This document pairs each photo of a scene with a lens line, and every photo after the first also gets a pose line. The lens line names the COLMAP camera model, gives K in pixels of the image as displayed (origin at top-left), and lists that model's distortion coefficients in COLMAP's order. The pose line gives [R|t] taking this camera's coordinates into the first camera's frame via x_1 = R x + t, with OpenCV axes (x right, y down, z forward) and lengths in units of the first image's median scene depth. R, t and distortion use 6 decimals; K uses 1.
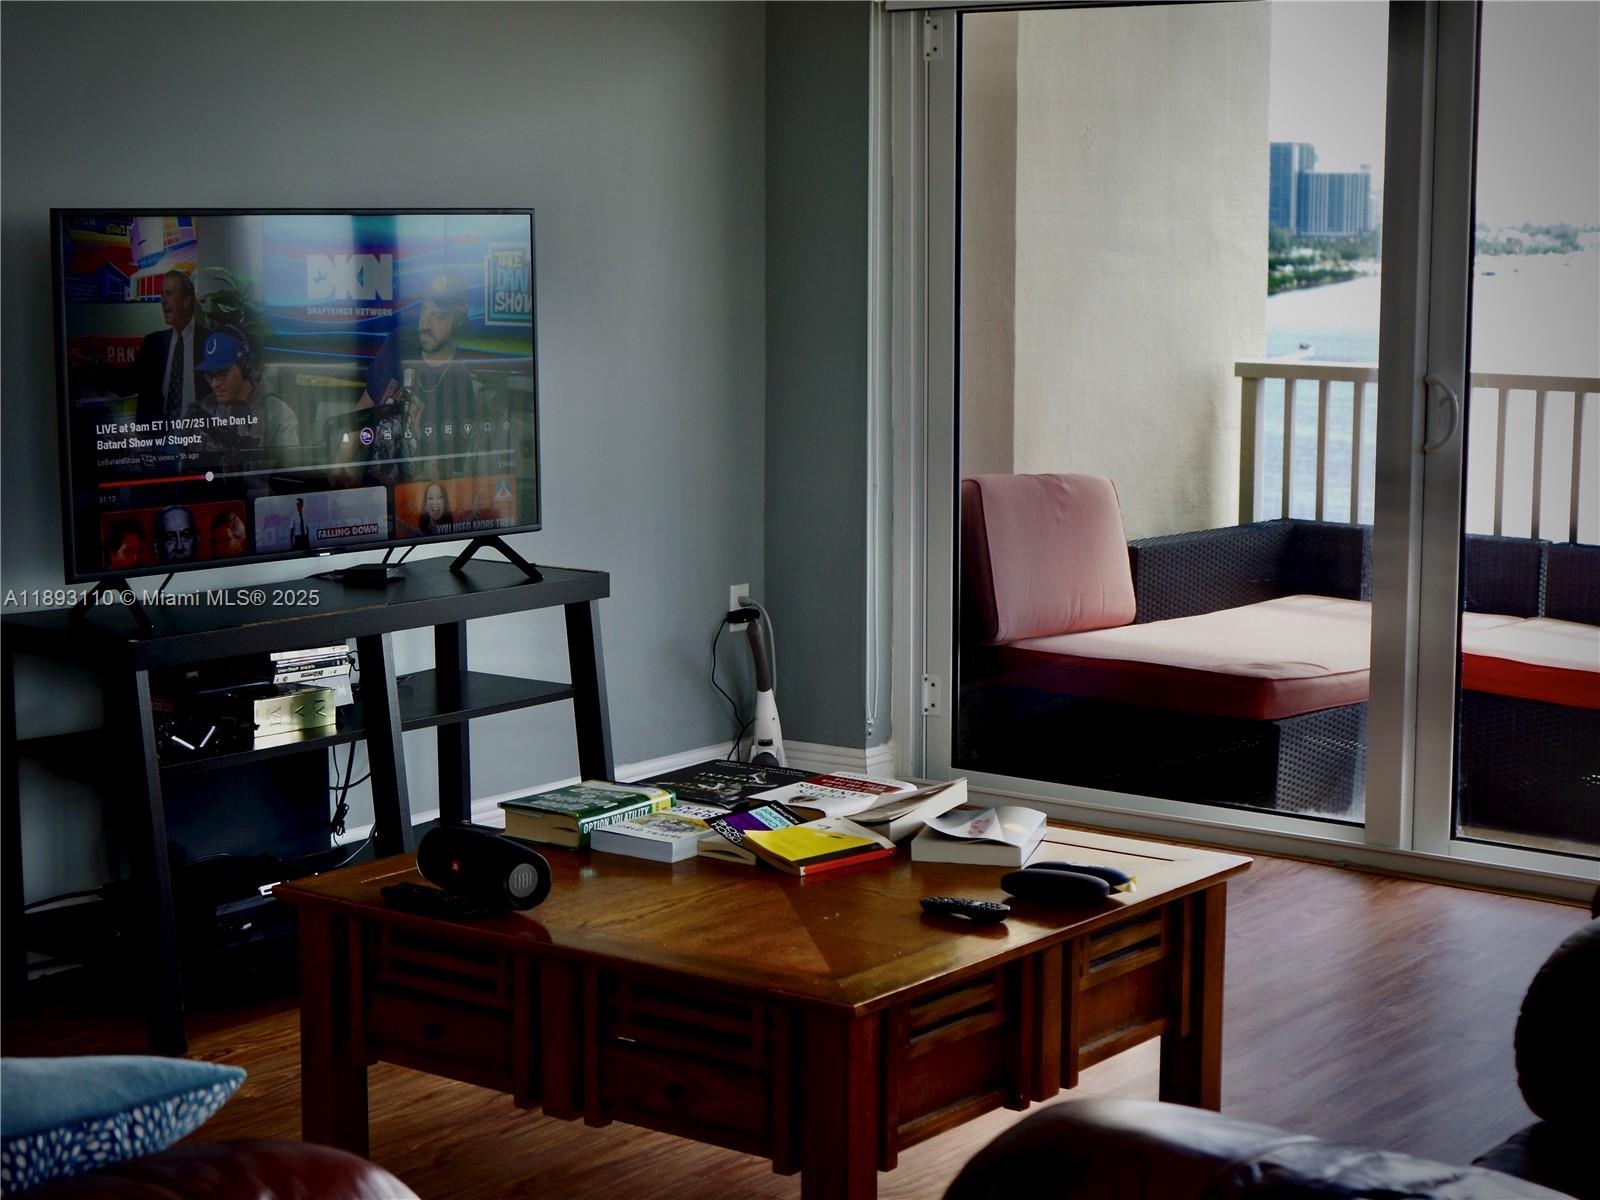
lens RADIAL K [[2839.1, 0, 800.3], [0, 2839.1, 490.6], [0, 0, 1]] dist [0.034742, 0.098052]
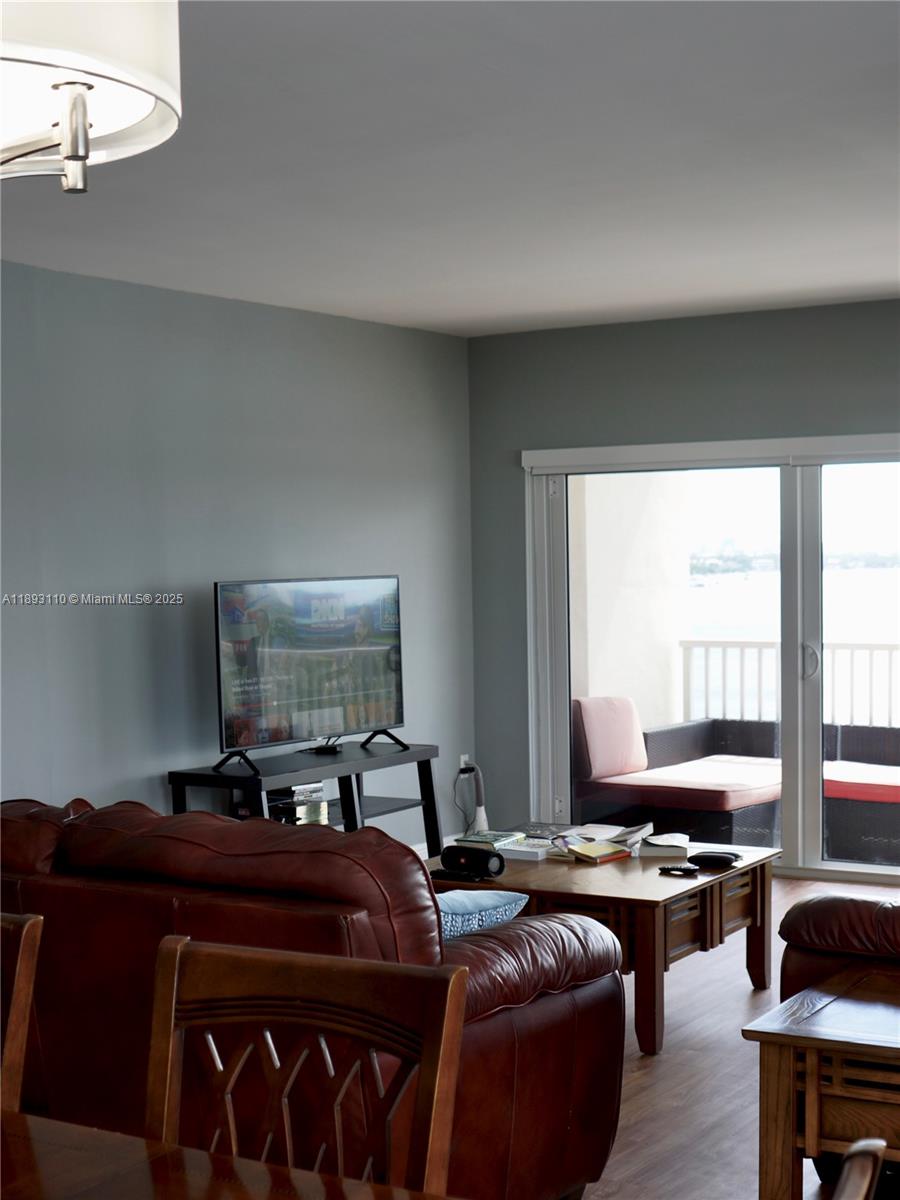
lens RADIAL K [[1809.1, 0, 450.0], [0, 1809.1, 600.0], [0, 0, 1]] dist [-0.041097, 0.002340]
pose [[0.994090, -0.021240, 0.106458, -0.199059], [0.028723, 0.997185, -0.069261, 0.014245], [-0.104687, 0.071909, 0.991902, -0.345614]]
